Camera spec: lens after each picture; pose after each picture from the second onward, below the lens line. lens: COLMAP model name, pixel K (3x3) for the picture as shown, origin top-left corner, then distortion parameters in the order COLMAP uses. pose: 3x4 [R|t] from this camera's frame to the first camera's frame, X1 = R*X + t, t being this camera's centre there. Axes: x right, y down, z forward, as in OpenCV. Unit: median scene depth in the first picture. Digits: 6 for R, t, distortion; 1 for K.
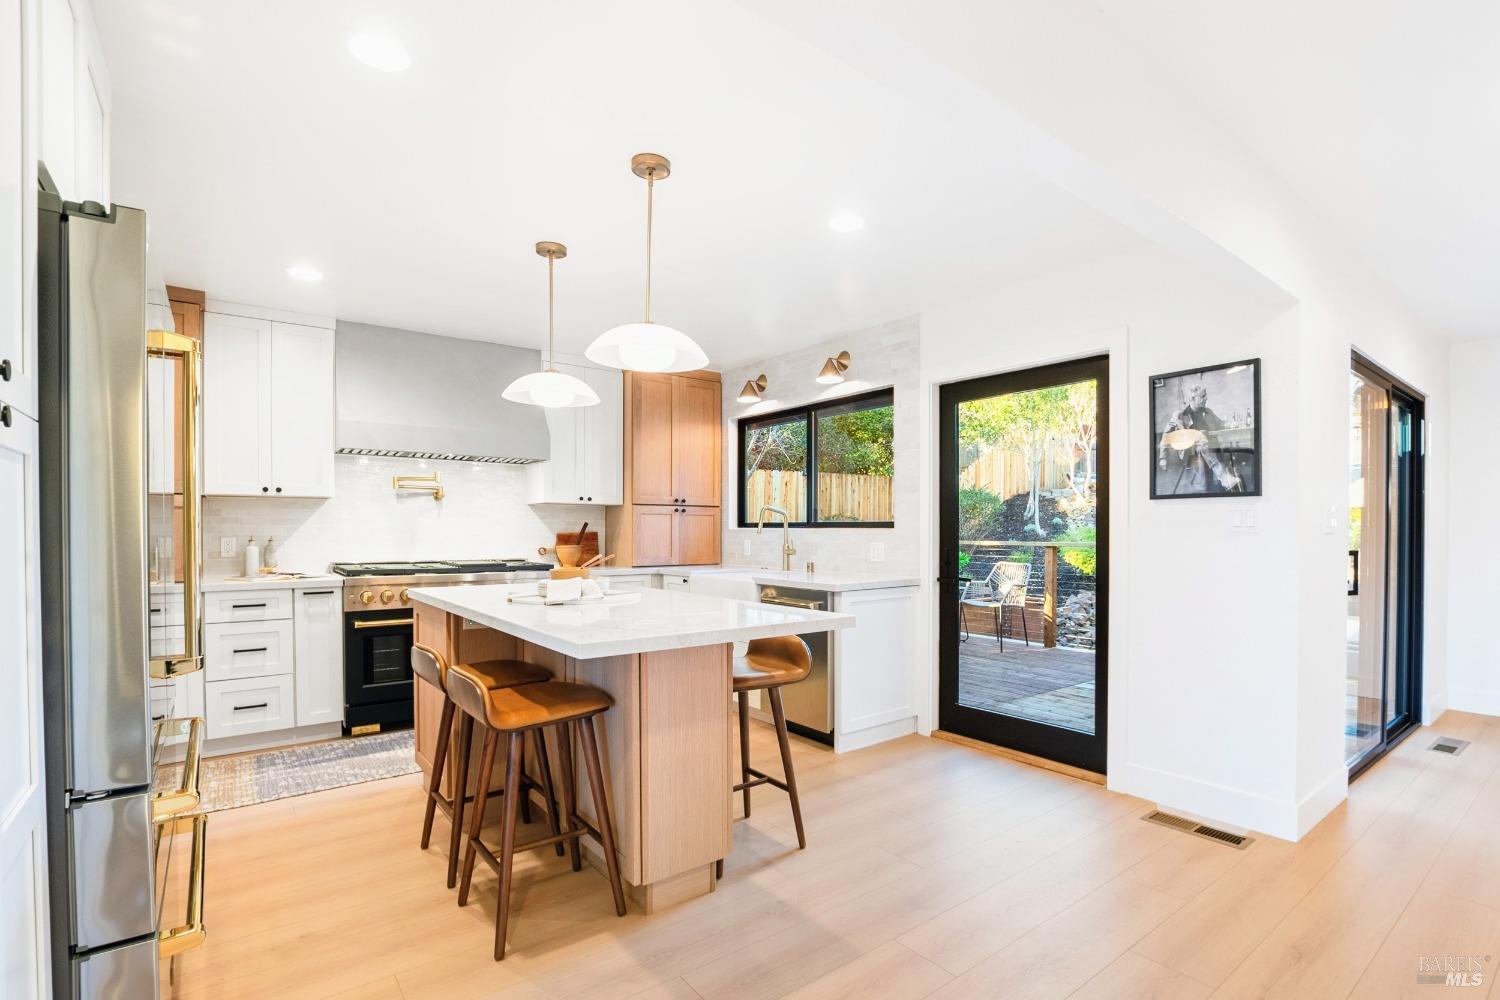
lens RADIAL K [[708.8, 0, 817.1], [0, 708.8, 540.3], [0, 0, 1]] dist [-0.028625, 0.000537]
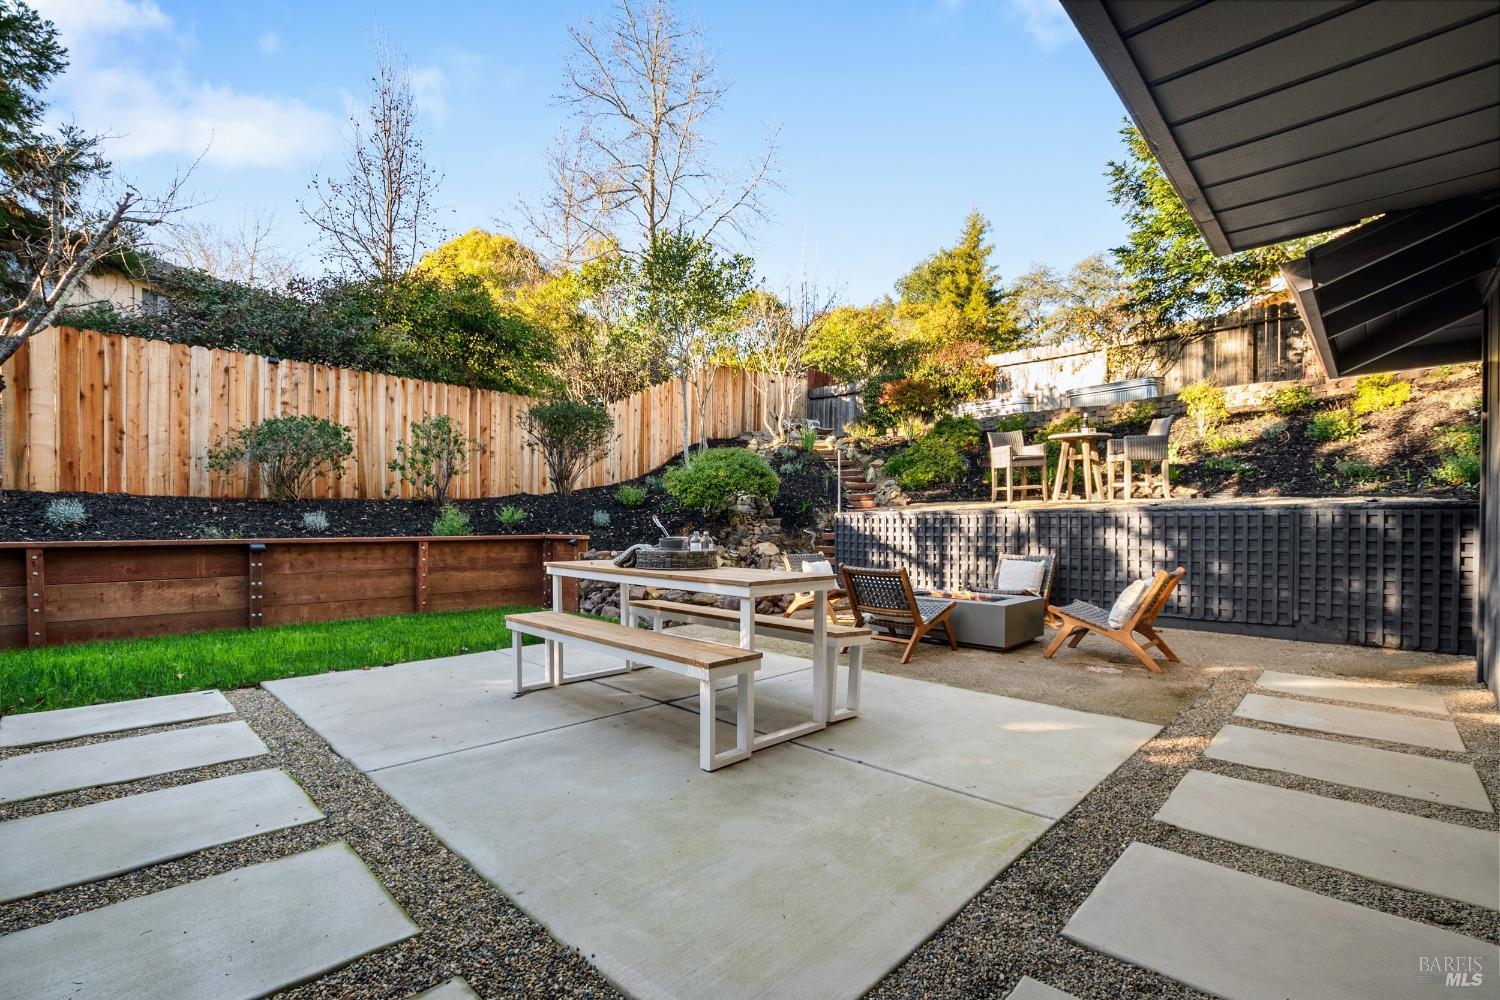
lens RADIAL K [[670.3, 0, 735.6], [0, 670.3, 527.4], [0, 0, 1]] dist [-0.029636, 0.002136]
pose [[0.995507, -0.001442, 0.094678, 1.139682], [0.002396, 0.999947, -0.009968, 0.229453], [-0.094659, 0.010151, 0.995458, 1.045420]]
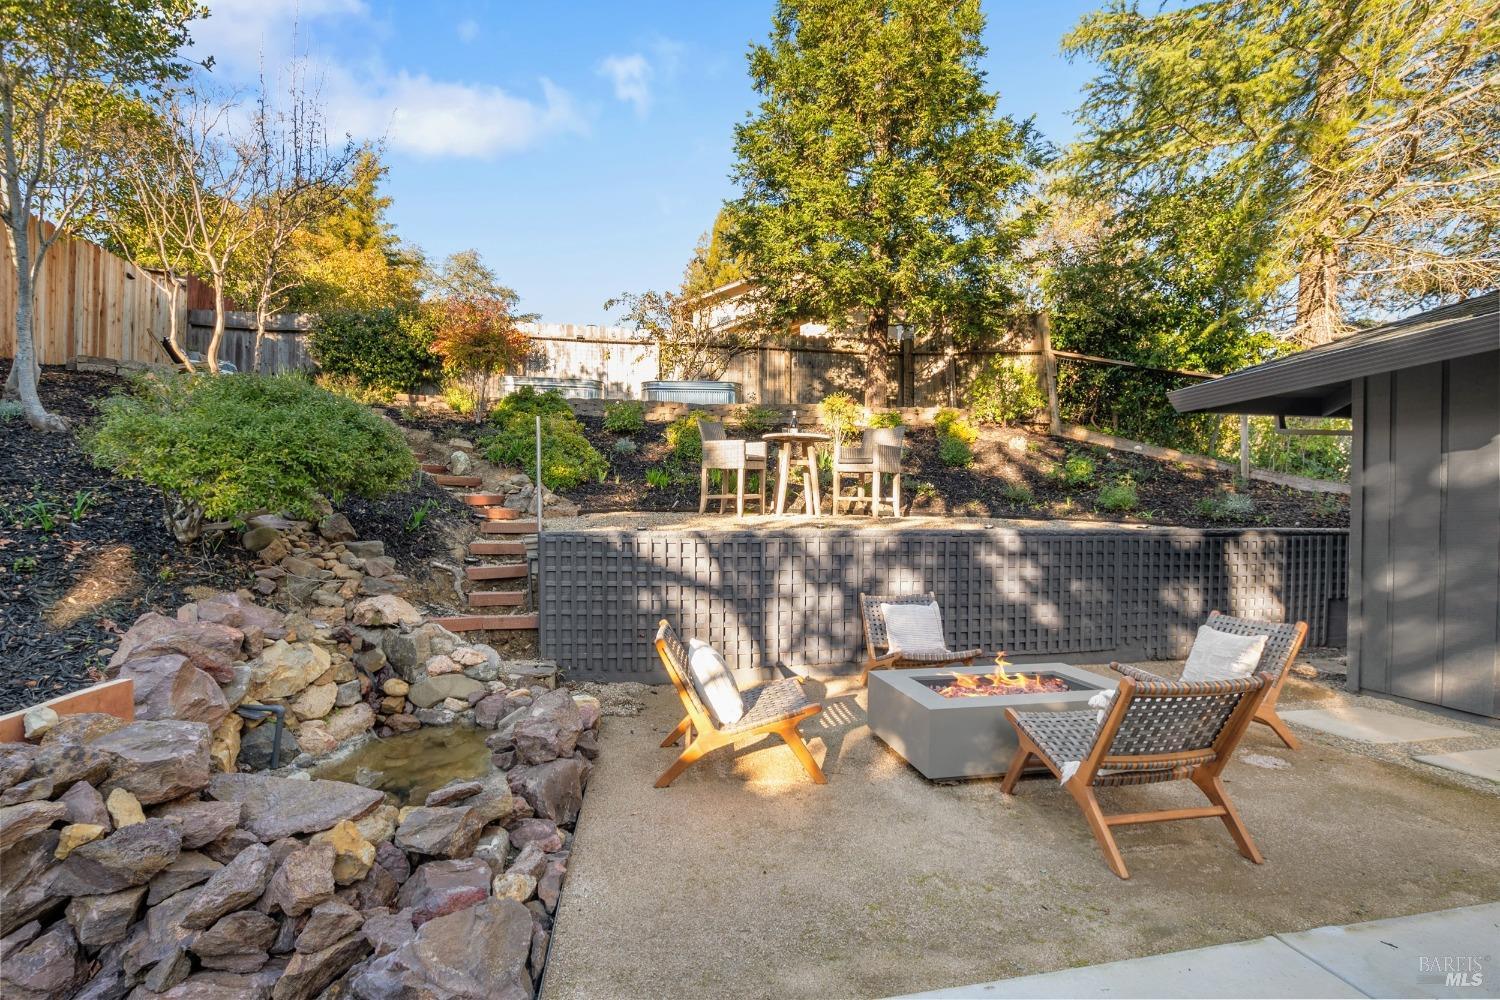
lens RADIAL K [[670.3, 0, 759.9], [0, 670.3, 530.5], [0, 0, 1]] dist [-0.029636, 0.002136]
pose [[0.485398, -0.008611, 0.874251, 0.843793], [0.009283, 0.999946, 0.004695, 0.159858], [-0.874244, 0.005837, 0.485451, 2.233793]]
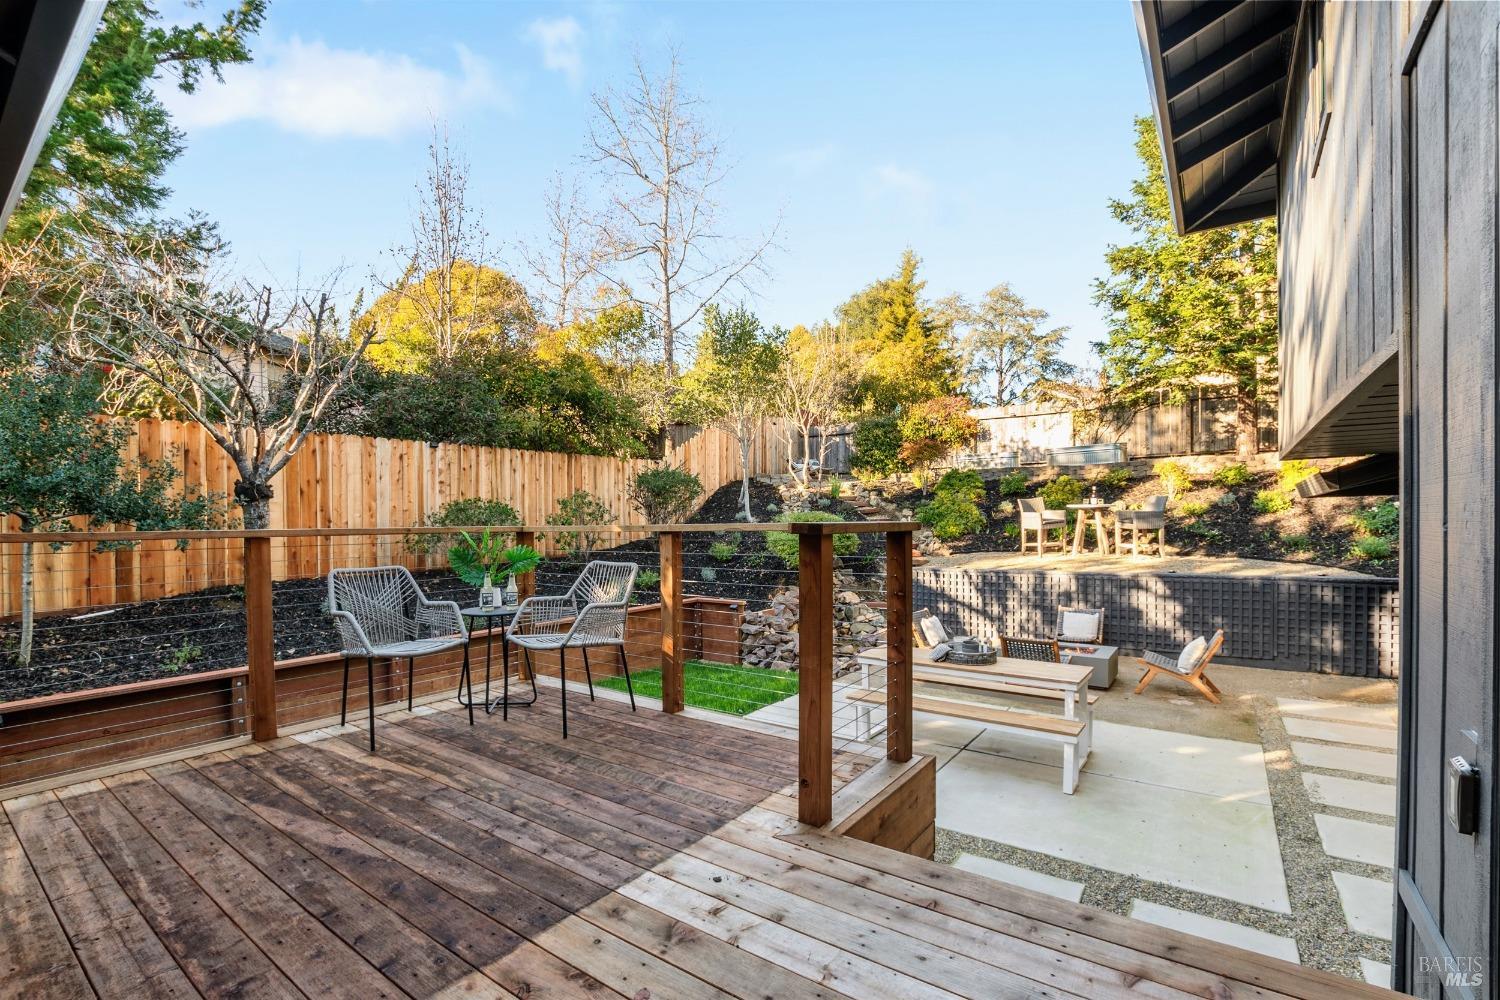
lens RADIAL K [[670.3, 0, 742.1], [0, 670.3, 528.8], [0, 0, 1]] dist [-0.029636, 0.002136]
pose [[0.970836, -0.015900, 0.239217, 0.409515], [0.017991, 0.999817, -0.006558, 0.017718], [-0.239069, 0.010670, 0.970944, 0.746137]]
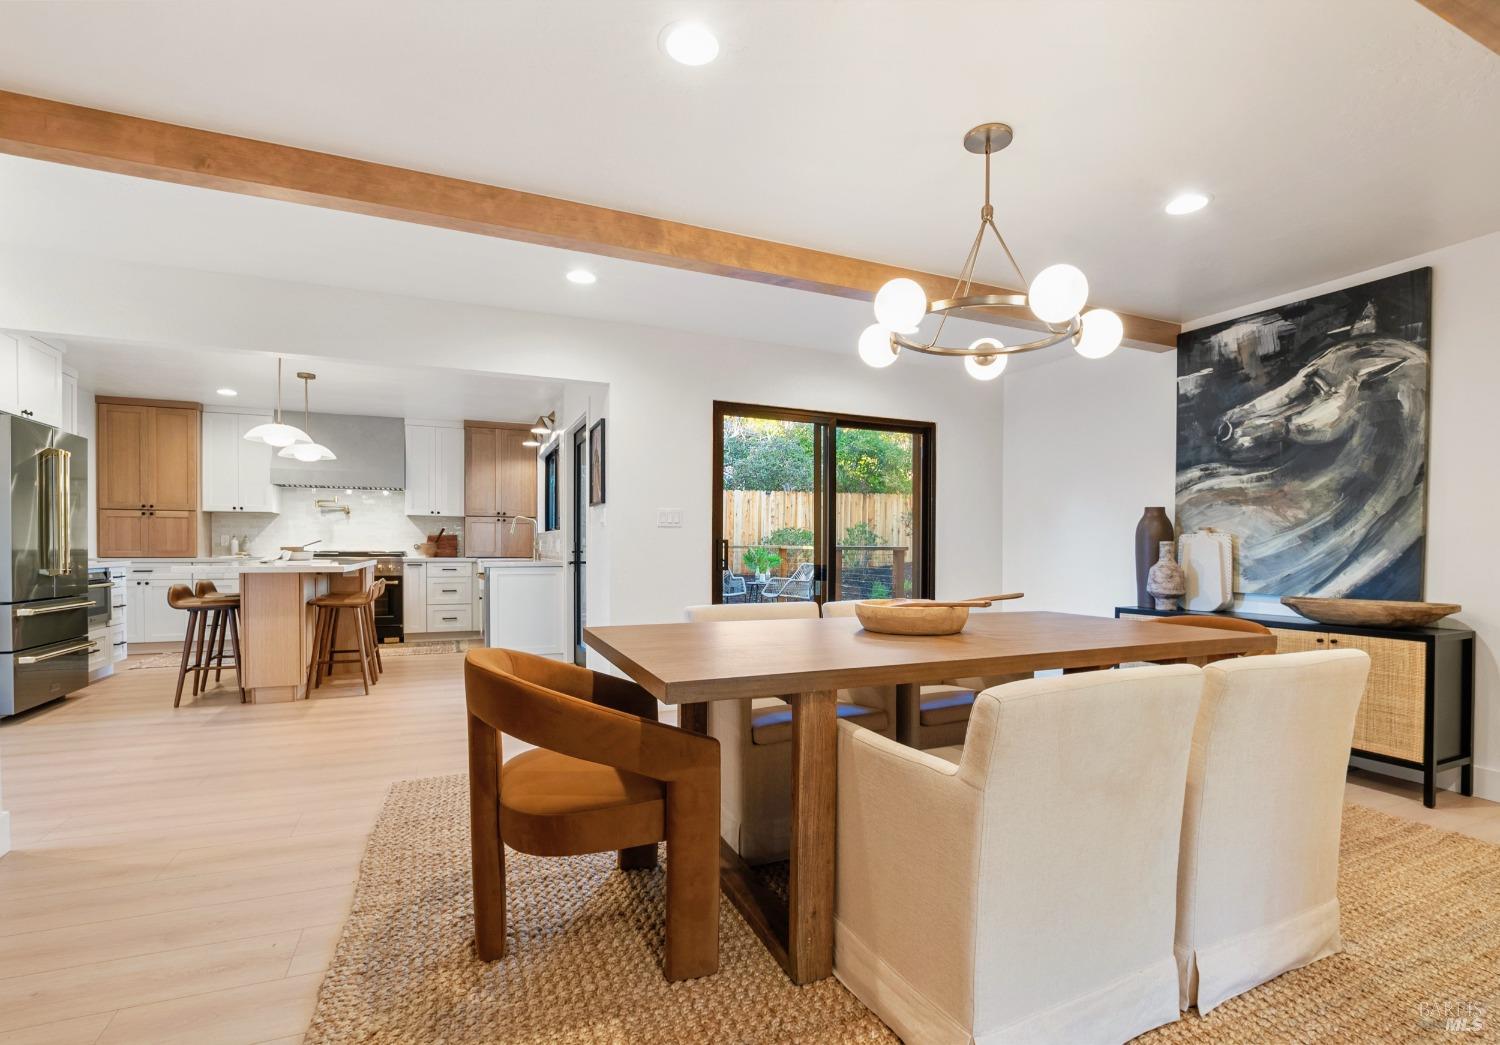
lens RADIAL K [[675.7, 0, 739.9], [0, 675.7, 555.9], [0, 0, 1]] dist [-0.022505, -0.000186]
pose [[0.957883, 0.008871, -0.287022, 0.810793], [-0.009197, 0.999958, 0.000211, 0.032273], [0.287011, 0.002438, 0.957924, -0.238896]]
